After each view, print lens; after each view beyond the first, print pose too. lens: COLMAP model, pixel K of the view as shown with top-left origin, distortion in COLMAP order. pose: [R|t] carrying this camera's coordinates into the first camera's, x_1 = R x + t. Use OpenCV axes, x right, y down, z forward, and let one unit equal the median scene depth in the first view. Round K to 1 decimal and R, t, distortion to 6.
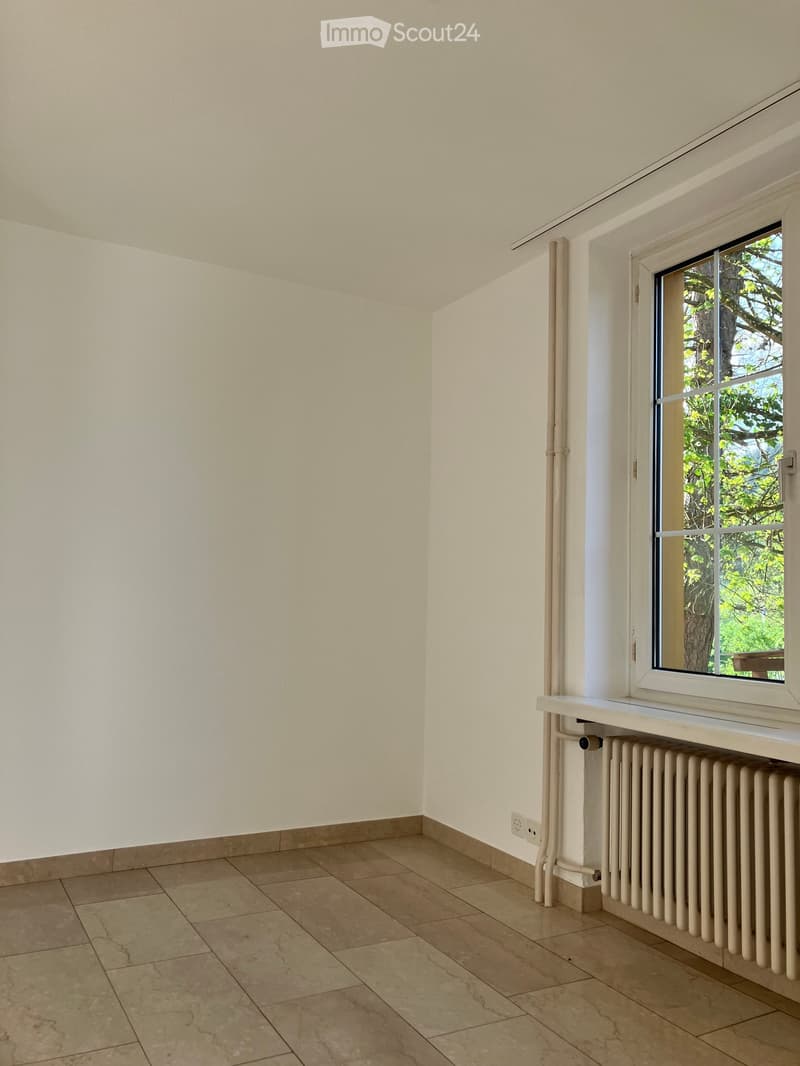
lens RADIAL K [[900.9, 0, 398.1], [0, 900.9, 523.1], [0, 0, 1]] dist [0.030111, -0.021344]
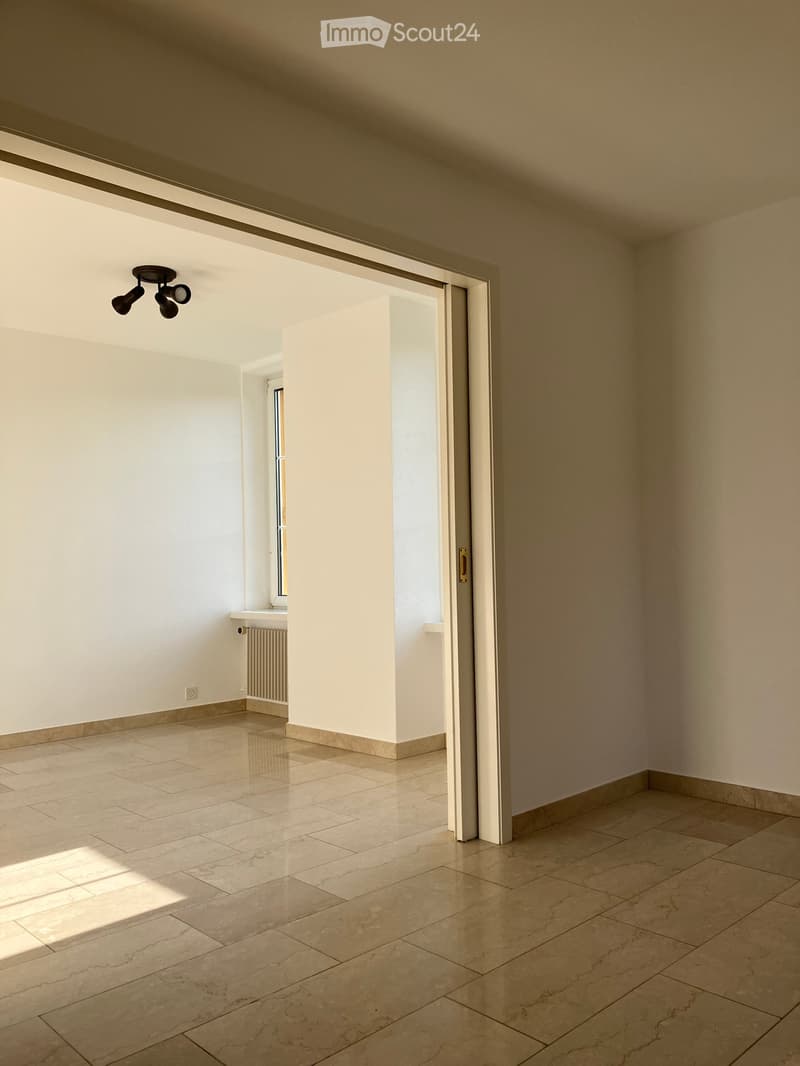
lens RADIAL K [[900.9, 0, 395.8], [0, 900.9, 546.2], [0, 0, 1]] dist [0.030111, -0.021344]
pose [[0.271363, -0.029042, -0.962039, 0.627302], [0.094952, 0.995476, -0.003268, 0.047636], [0.957782, -0.090461, 0.272893, 0.353331]]
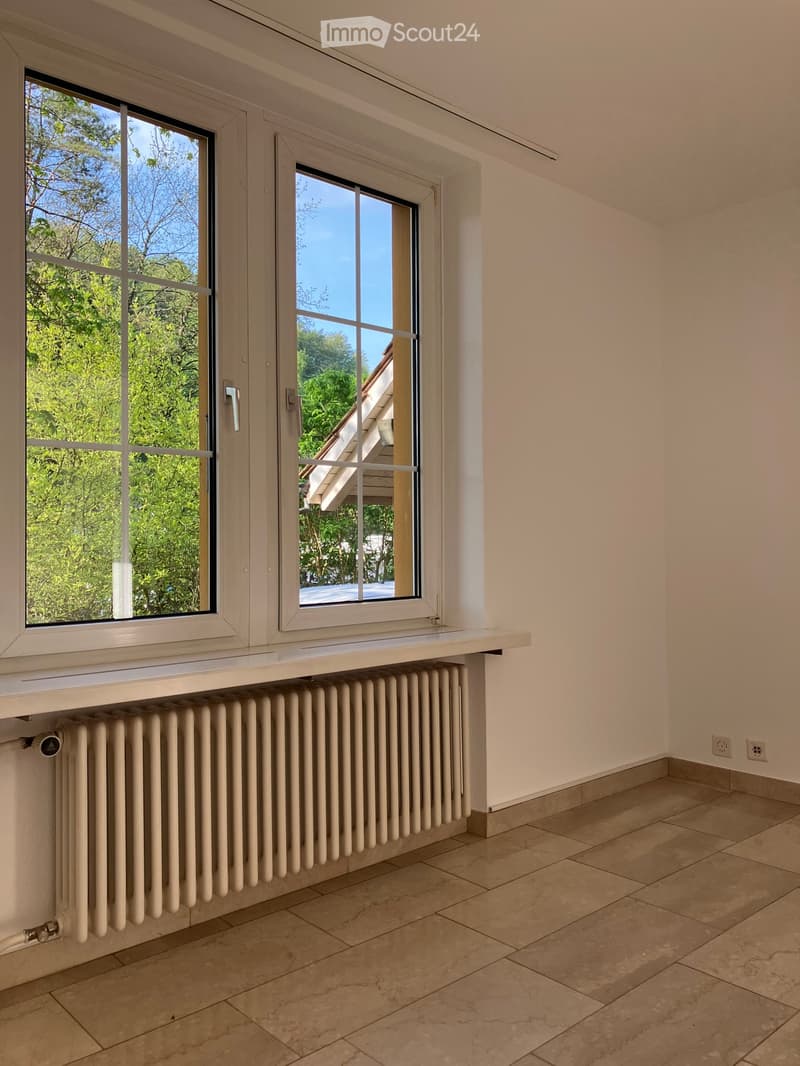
lens RADIAL K [[900.9, 0, 403.7], [0, 900.9, 533.3], [0, 0, 1]] dist [0.030111, -0.021344]
pose [[-0.262496, -0.023100, 0.964657, -0.635164], [-0.077818, 0.996964, 0.002699, 0.077801], [-0.961790, -0.074359, -0.263496, 1.167403]]
